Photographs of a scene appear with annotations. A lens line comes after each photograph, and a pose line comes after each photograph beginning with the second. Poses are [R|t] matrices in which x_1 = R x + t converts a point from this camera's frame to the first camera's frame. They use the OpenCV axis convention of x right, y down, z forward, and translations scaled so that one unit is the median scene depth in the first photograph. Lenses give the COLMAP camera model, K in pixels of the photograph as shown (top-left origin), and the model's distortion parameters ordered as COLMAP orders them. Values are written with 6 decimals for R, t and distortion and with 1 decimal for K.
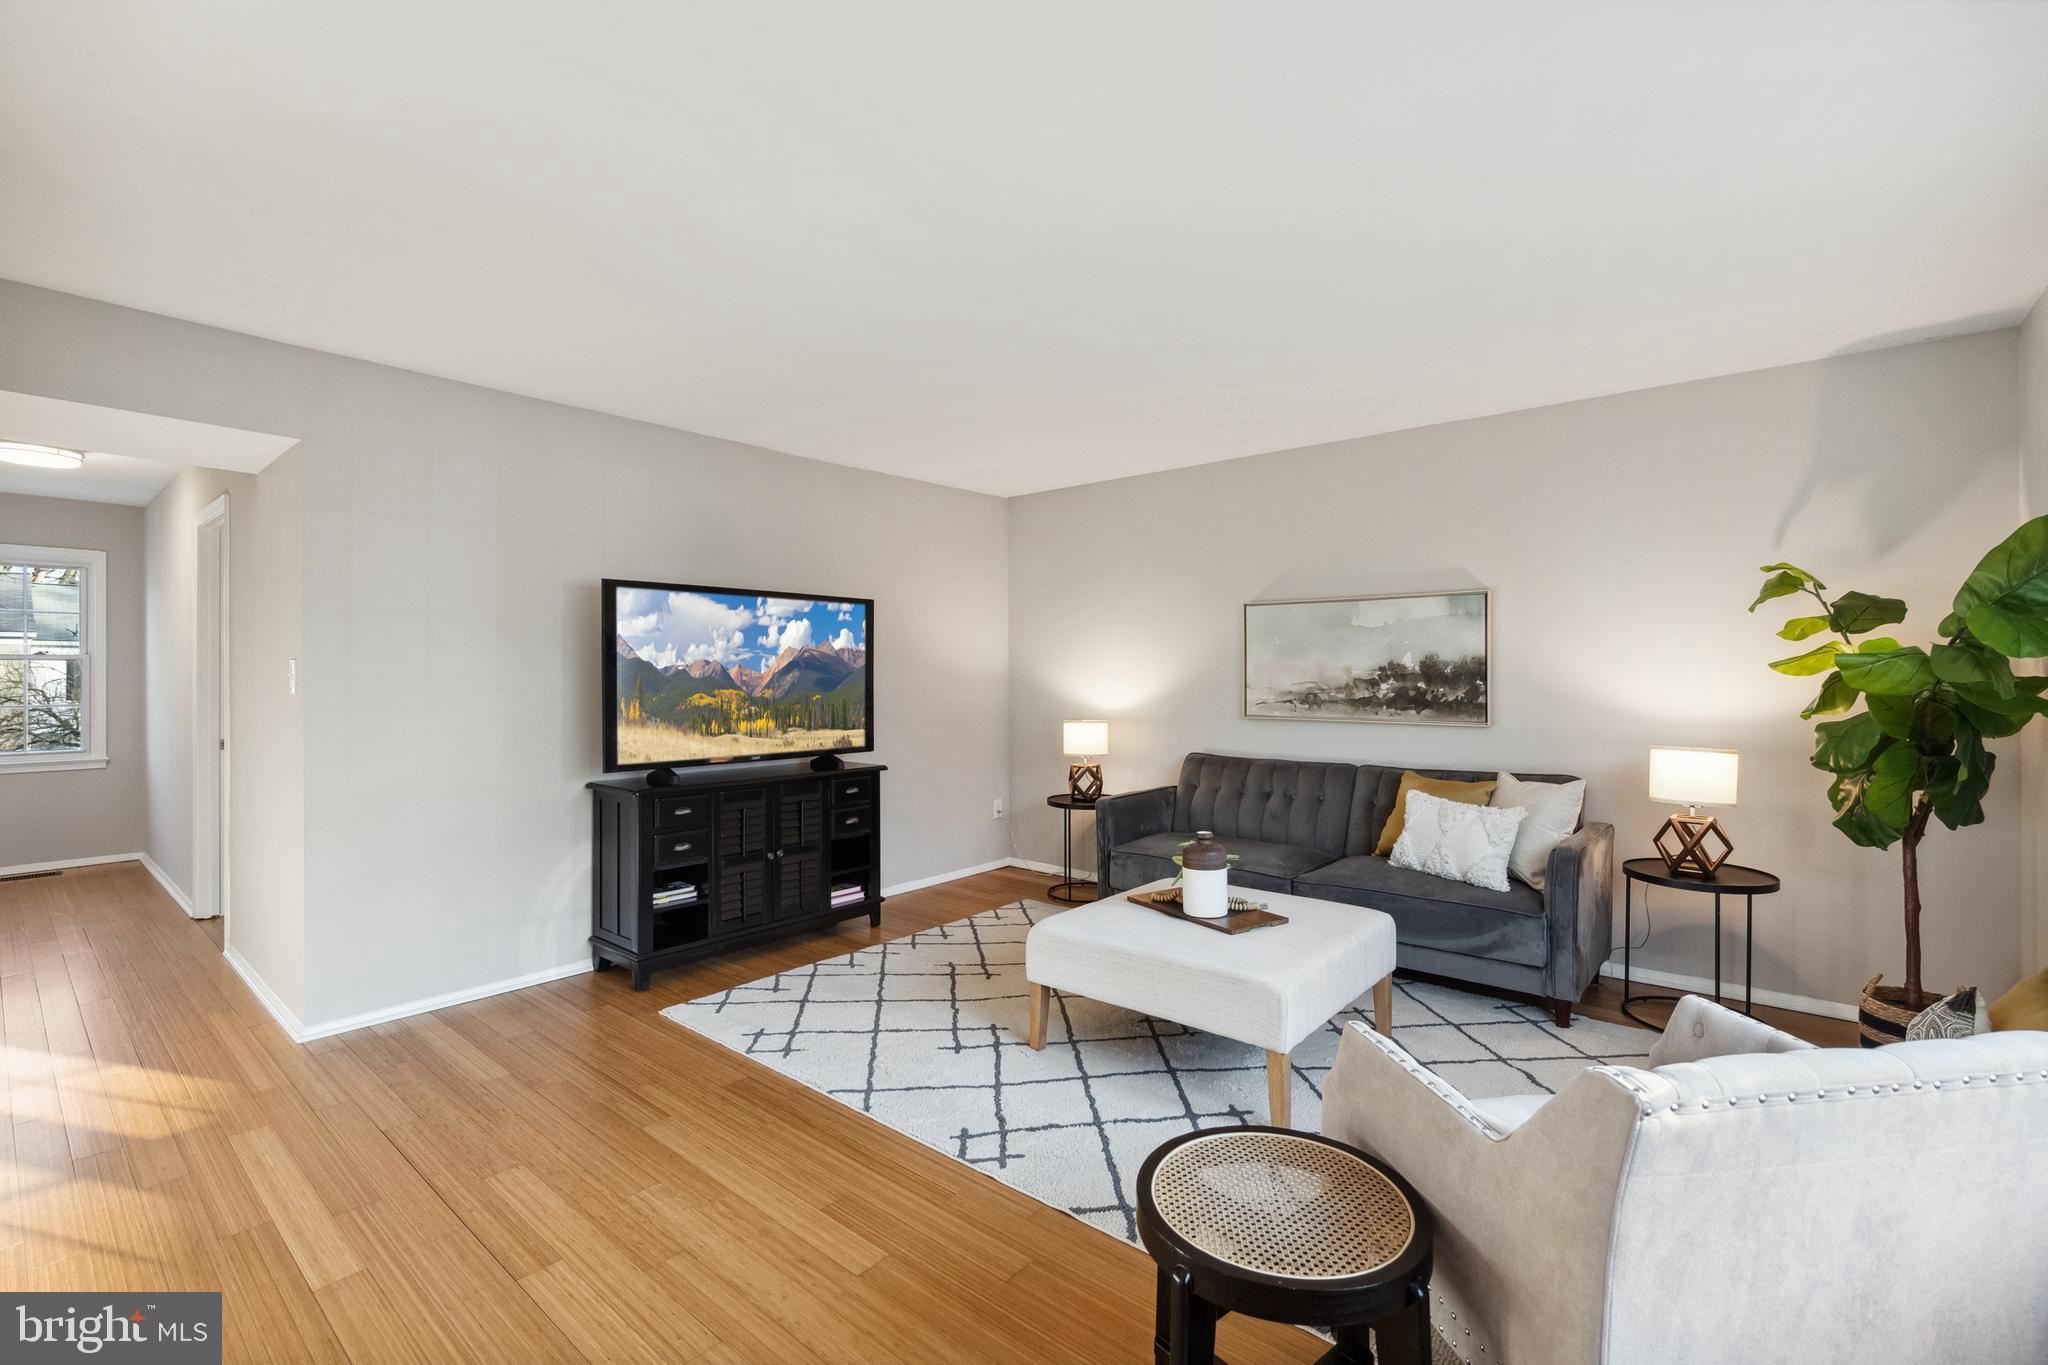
lens RADIAL K [[922.3, 0, 1042.0], [0, 922.3, 697.8], [0, 0, 1]] dist [0.003050, 0.000645]
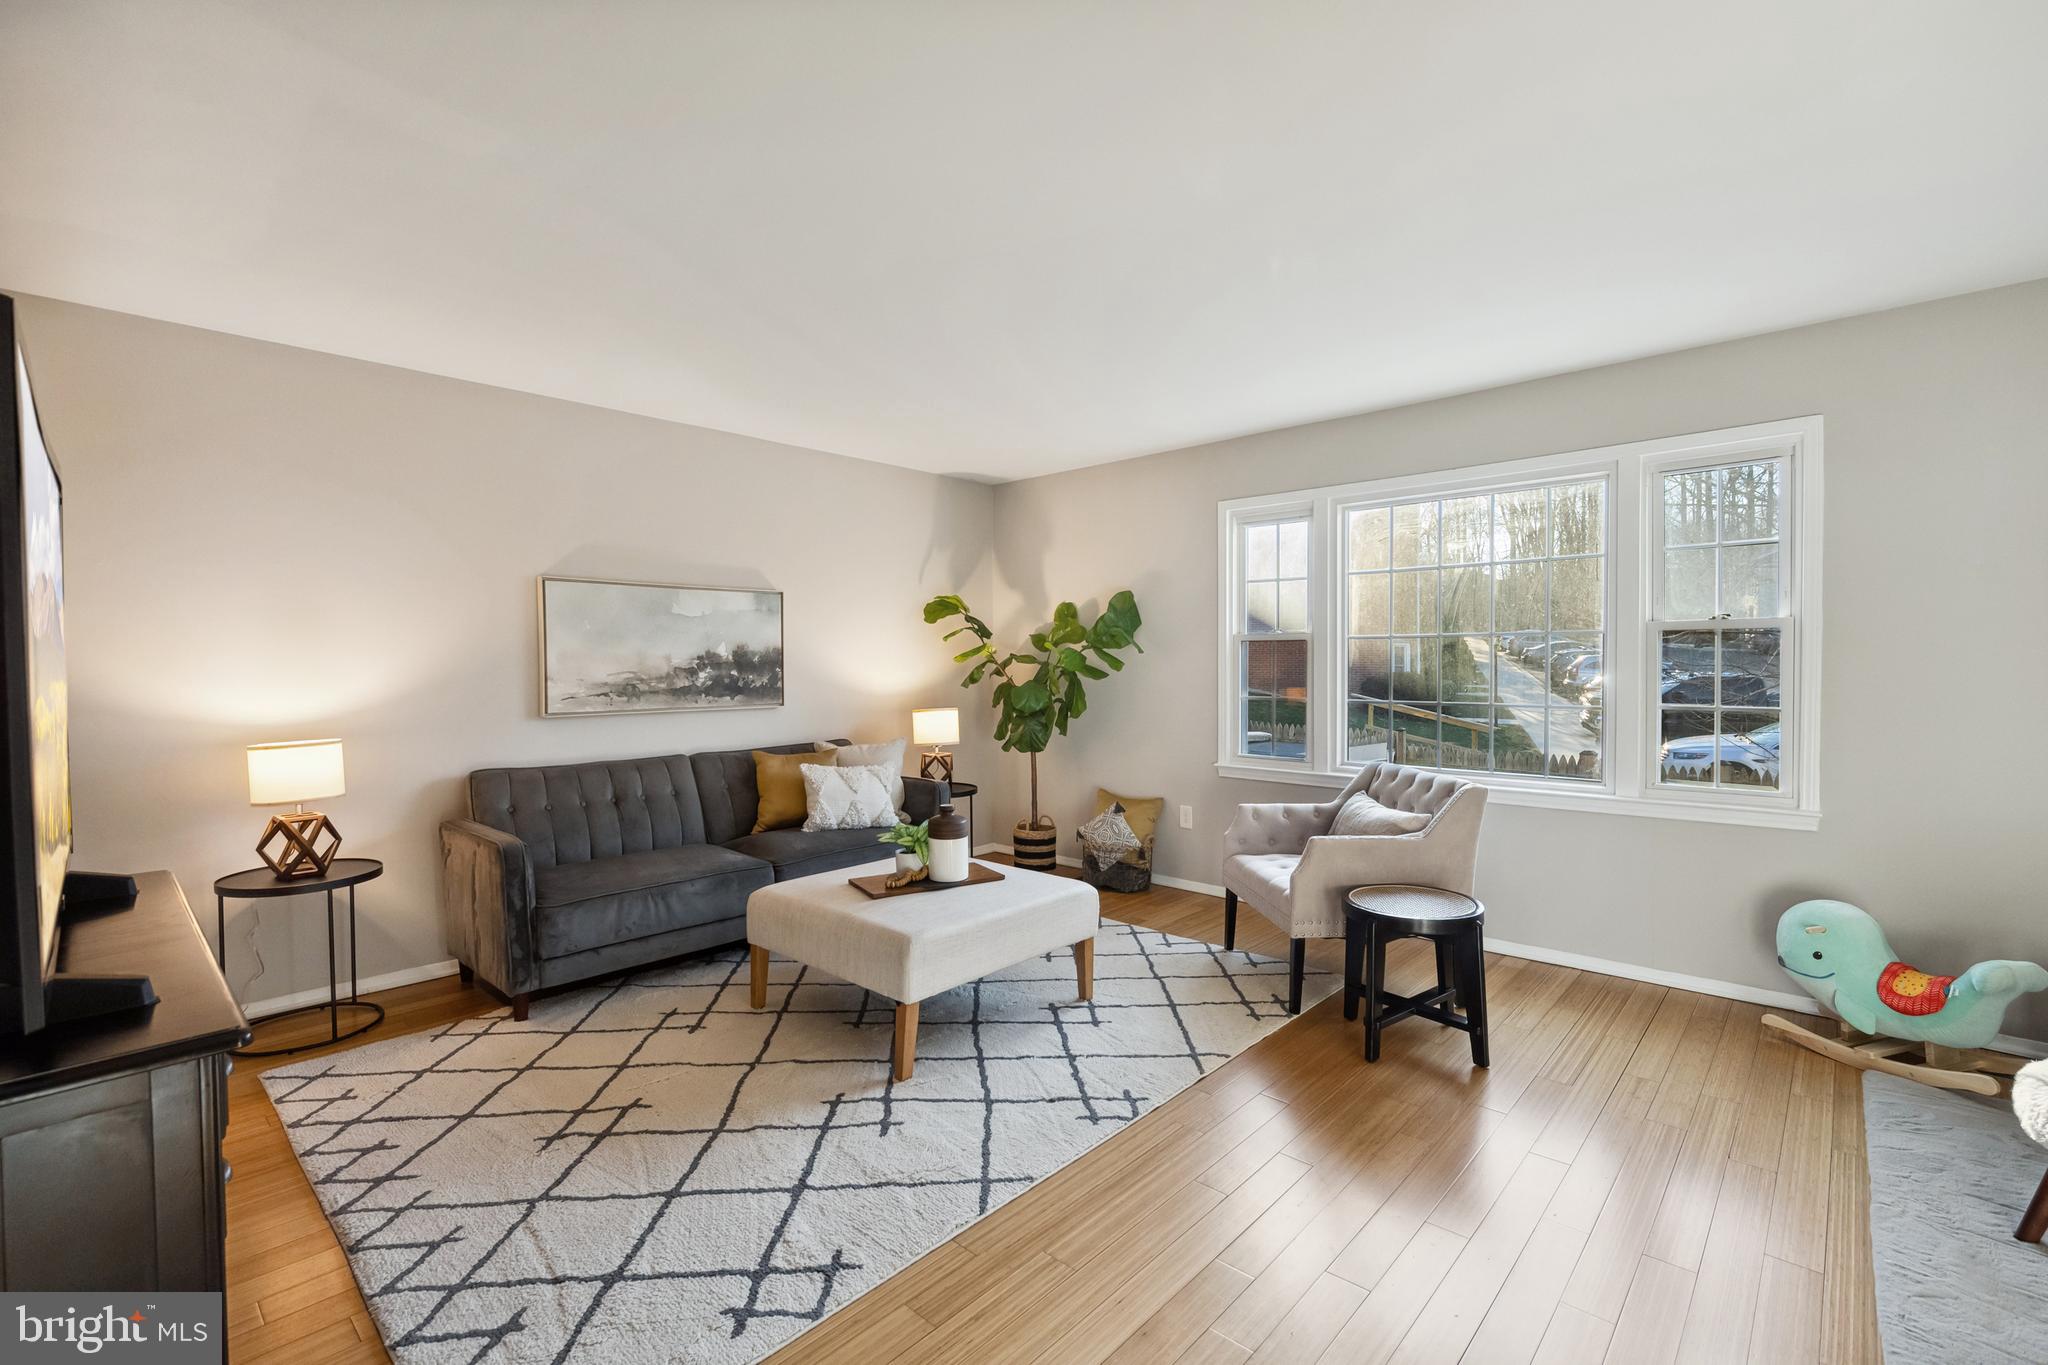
lens RADIAL K [[882.9, 0, 1054.7], [0, 882.9, 690.1], [0, 0, 1]] dist [-0.005683, -0.000232]
pose [[0.028607, -0.030442, 0.999127, -0.627485], [0.033233, 0.999013, 0.029487, -0.012029], [-0.999038, 0.032360, 0.029591, 0.608129]]
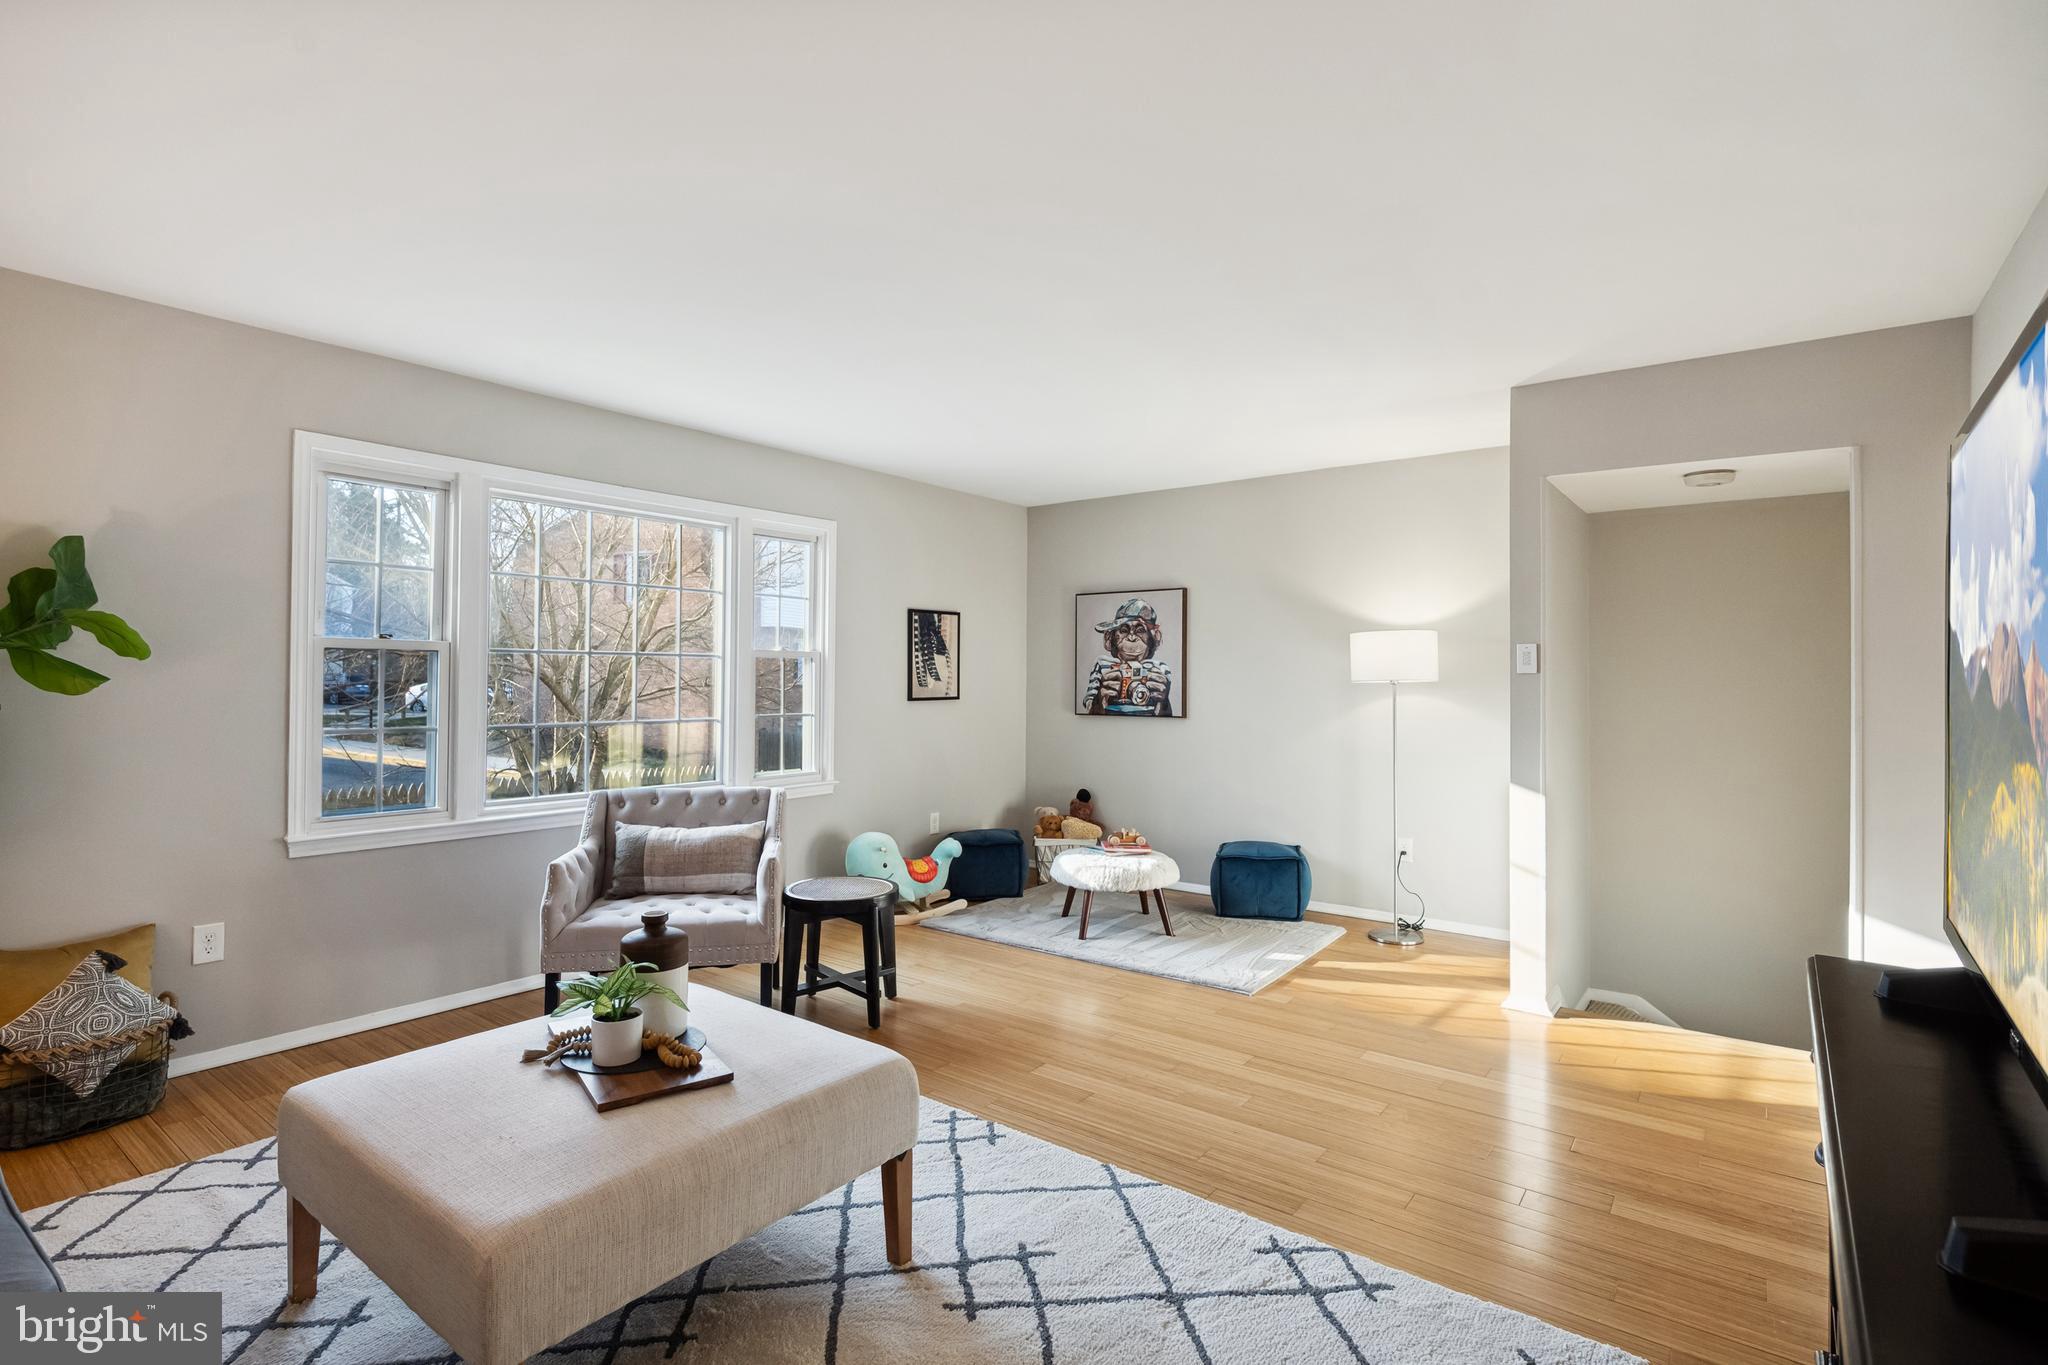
lens RADIAL K [[952.0, 0, 1011.7], [0, 952.0, 666.2], [0, 0, 1]] dist [0.004815, 0.000179]
pose [[-0.999744, -0.004035, -0.022276, -0.049533], [-0.004402, 0.999855, 0.016460, -0.033148], [0.022206, 0.016553, -0.999616, 1.235004]]
